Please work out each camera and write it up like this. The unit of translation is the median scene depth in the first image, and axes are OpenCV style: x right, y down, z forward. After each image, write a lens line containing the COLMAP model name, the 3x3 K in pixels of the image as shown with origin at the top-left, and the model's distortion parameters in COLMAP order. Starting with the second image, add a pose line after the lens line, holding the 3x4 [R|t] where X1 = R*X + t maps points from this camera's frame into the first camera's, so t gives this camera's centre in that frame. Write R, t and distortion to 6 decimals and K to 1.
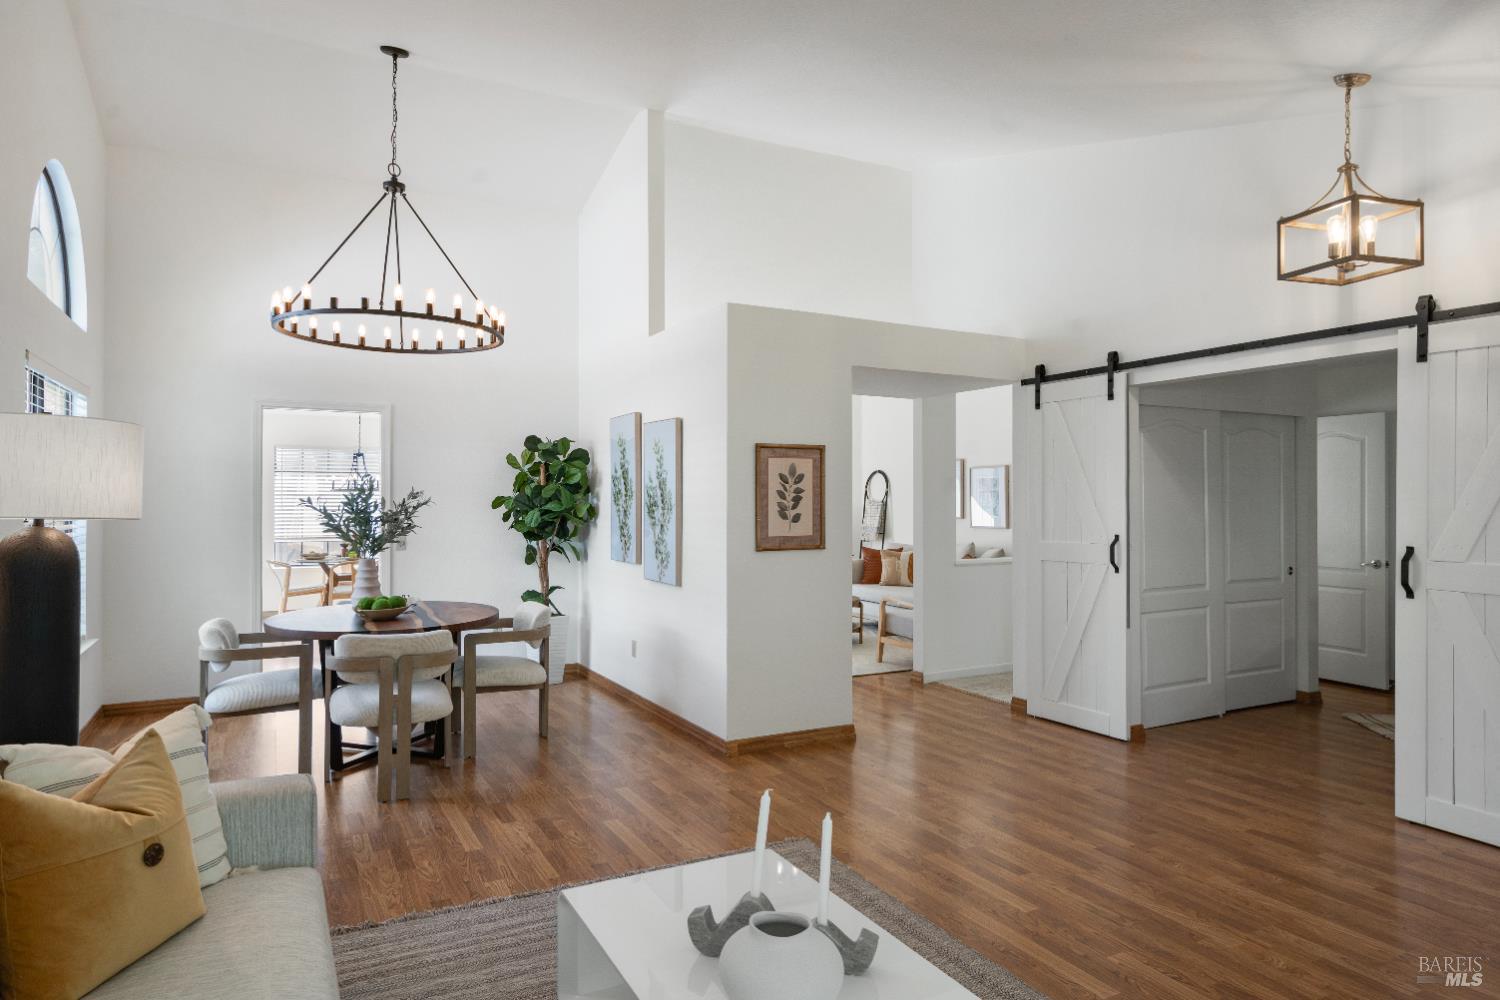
lens RADIAL K [[887.5, 0, 750.0], [0, 887.5, 500.0], [0, 0, 1]] dist [-0.000058, -0.000021]
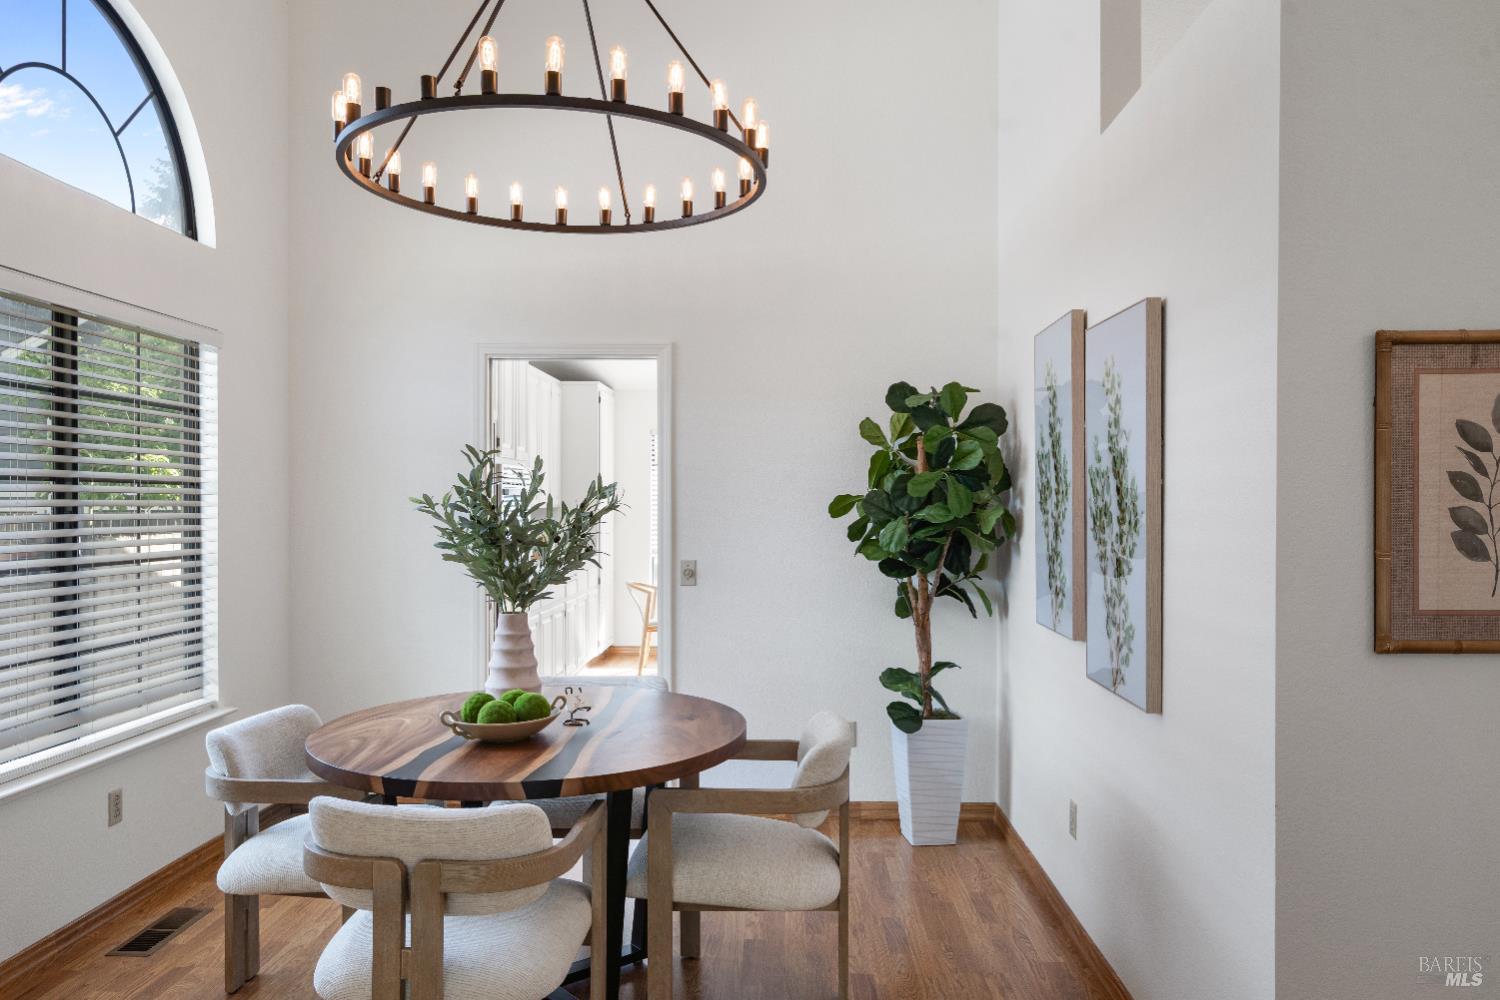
lens RADIAL K [[1065.9, 0, 750.4], [0, 1065.9, 510.1], [0, 0, 1]] dist [0.006433, 0.003455]
pose [[0.863537, 0.005492, -0.504256, 0.005072], [-0.002708, 0.999977, 0.006253, 0.001255], [0.504279, -0.004034, 0.863532, 0.399816]]
